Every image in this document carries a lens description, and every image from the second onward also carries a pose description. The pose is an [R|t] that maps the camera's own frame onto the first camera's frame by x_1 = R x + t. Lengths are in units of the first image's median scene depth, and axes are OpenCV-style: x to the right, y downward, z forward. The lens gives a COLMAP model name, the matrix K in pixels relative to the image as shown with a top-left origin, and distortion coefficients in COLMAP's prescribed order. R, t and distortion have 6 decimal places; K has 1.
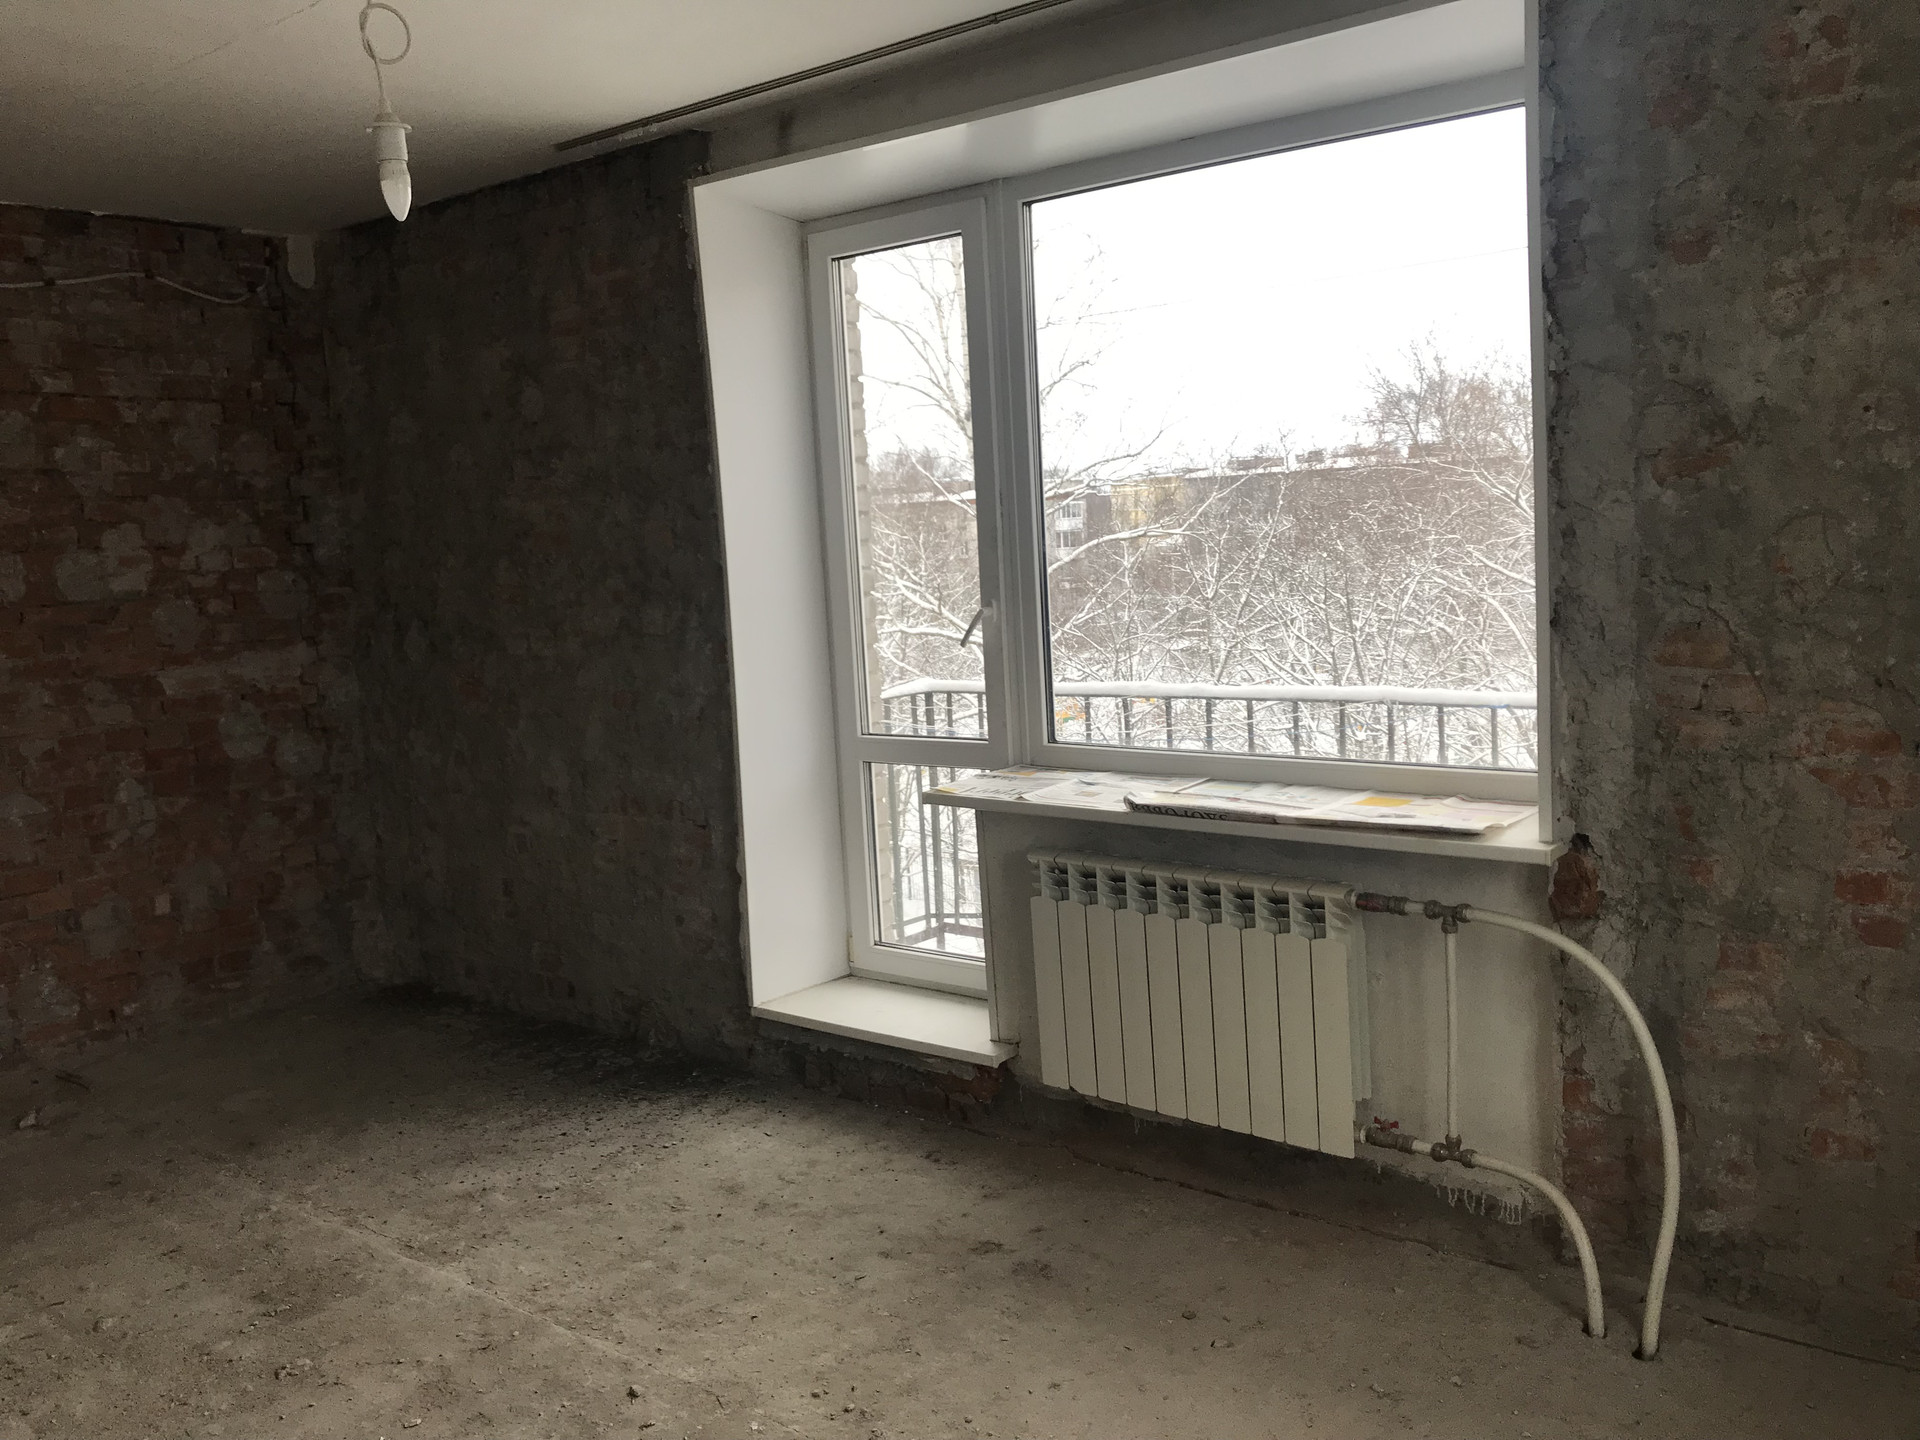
lens RADIAL K [[1659.0, 0, 960.0], [0, 1659.0, 720.0], [0, 0, 1]] dist [0.073715, 0.001182]
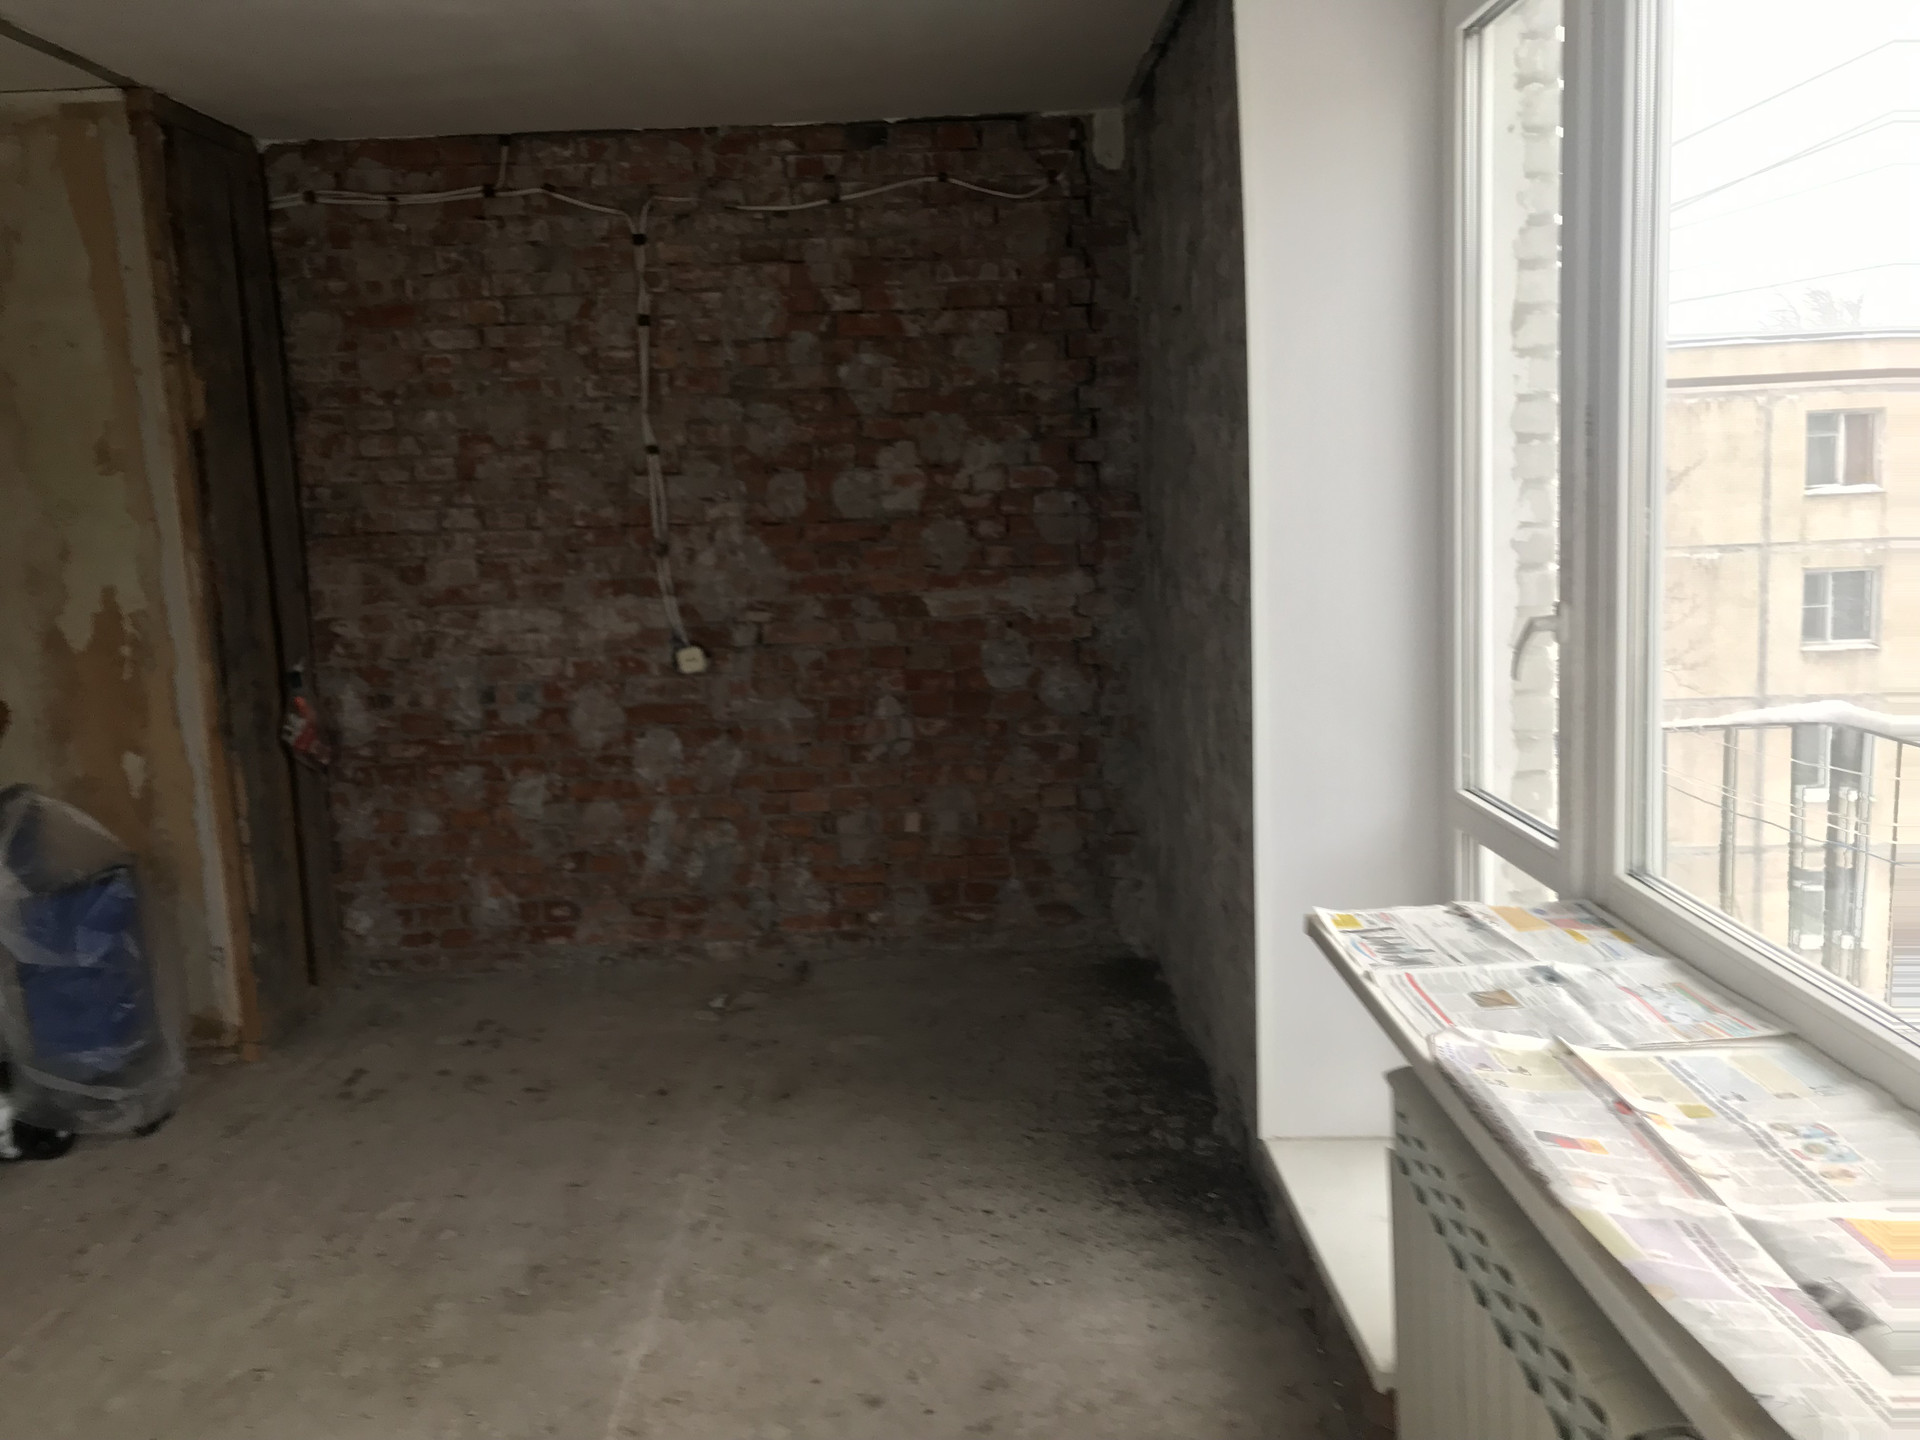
lens RADIAL K [[1643.6, 0, 897.4], [0, 1643.6, 715.6], [0, 0, 1]] dist [0.193497, -0.472881]
pose [[0.626592, 0.146654, -0.765425, 0.266298], [-0.090582, 0.989183, 0.115374, -0.067048], [0.774066, -0.002959, 0.633098, 0.375260]]
